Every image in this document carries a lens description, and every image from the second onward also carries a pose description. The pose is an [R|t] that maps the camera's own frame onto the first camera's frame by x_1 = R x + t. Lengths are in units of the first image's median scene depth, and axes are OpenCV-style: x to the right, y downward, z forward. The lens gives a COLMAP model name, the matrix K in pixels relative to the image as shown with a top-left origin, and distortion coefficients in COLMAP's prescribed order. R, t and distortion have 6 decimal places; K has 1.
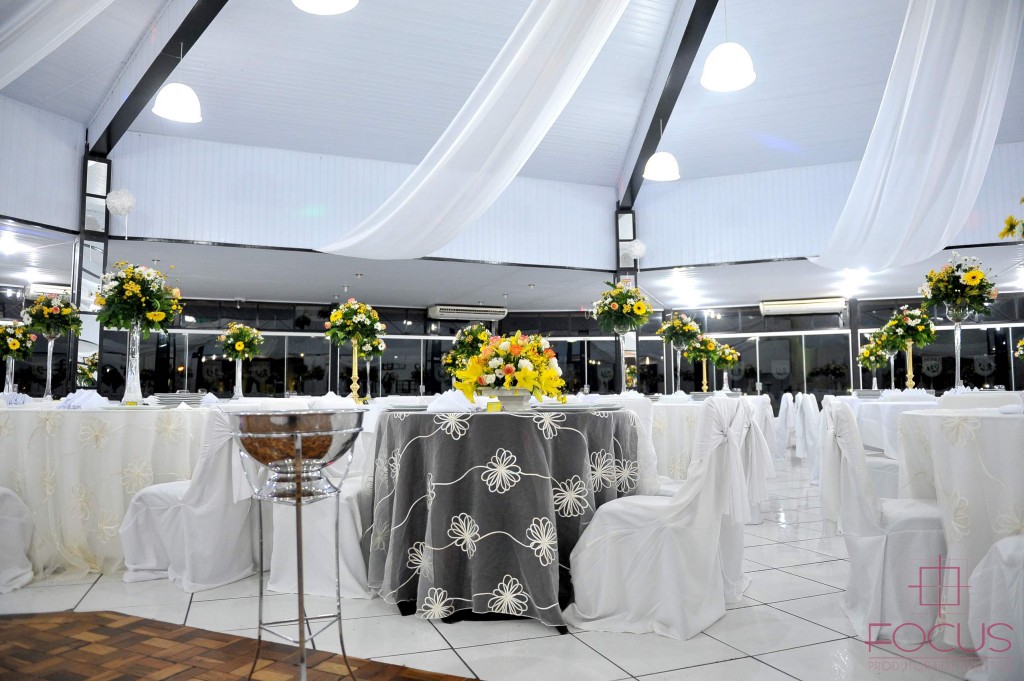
lens RADIAL K [[703.5, 0, 512.0], [0, 703.5, 340.5], [0, 0, 1]] dist [-0.058122, -0.000588]
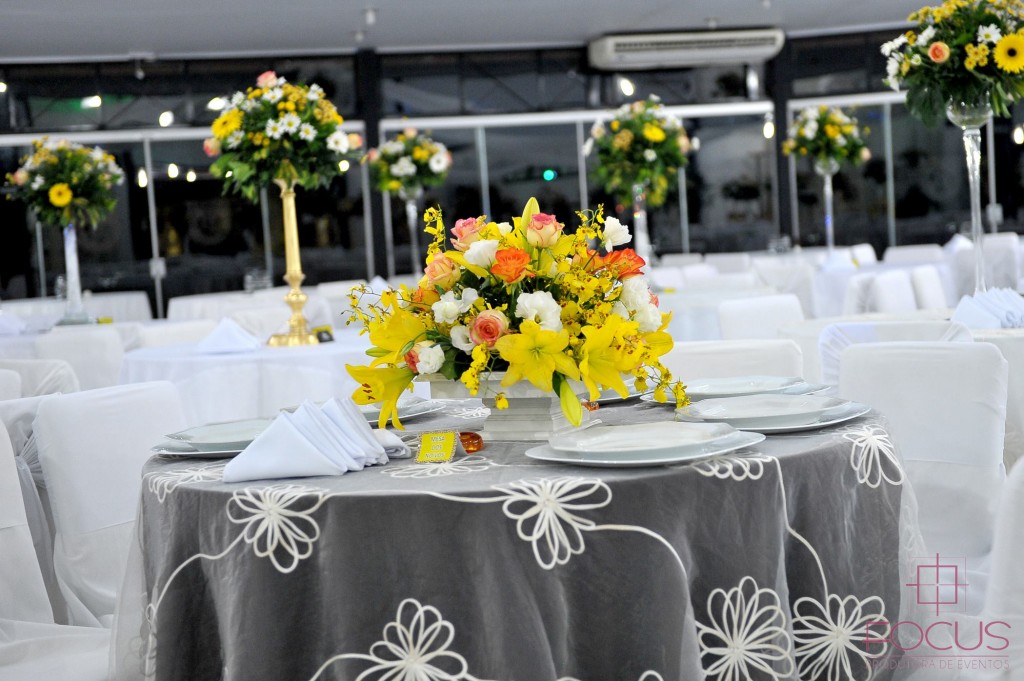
lens RADIAL K [[1627.3, 0, 565.9], [0, 1627.3, 334.3], [0, 0, 1]] dist [0.113867, -0.003519]
pose [[0.984124, -0.044432, -0.171829, 0.138375], [0.068348, 0.988365, 0.135881, -0.048529], [0.163792, -0.145468, 0.975711, 0.205323]]
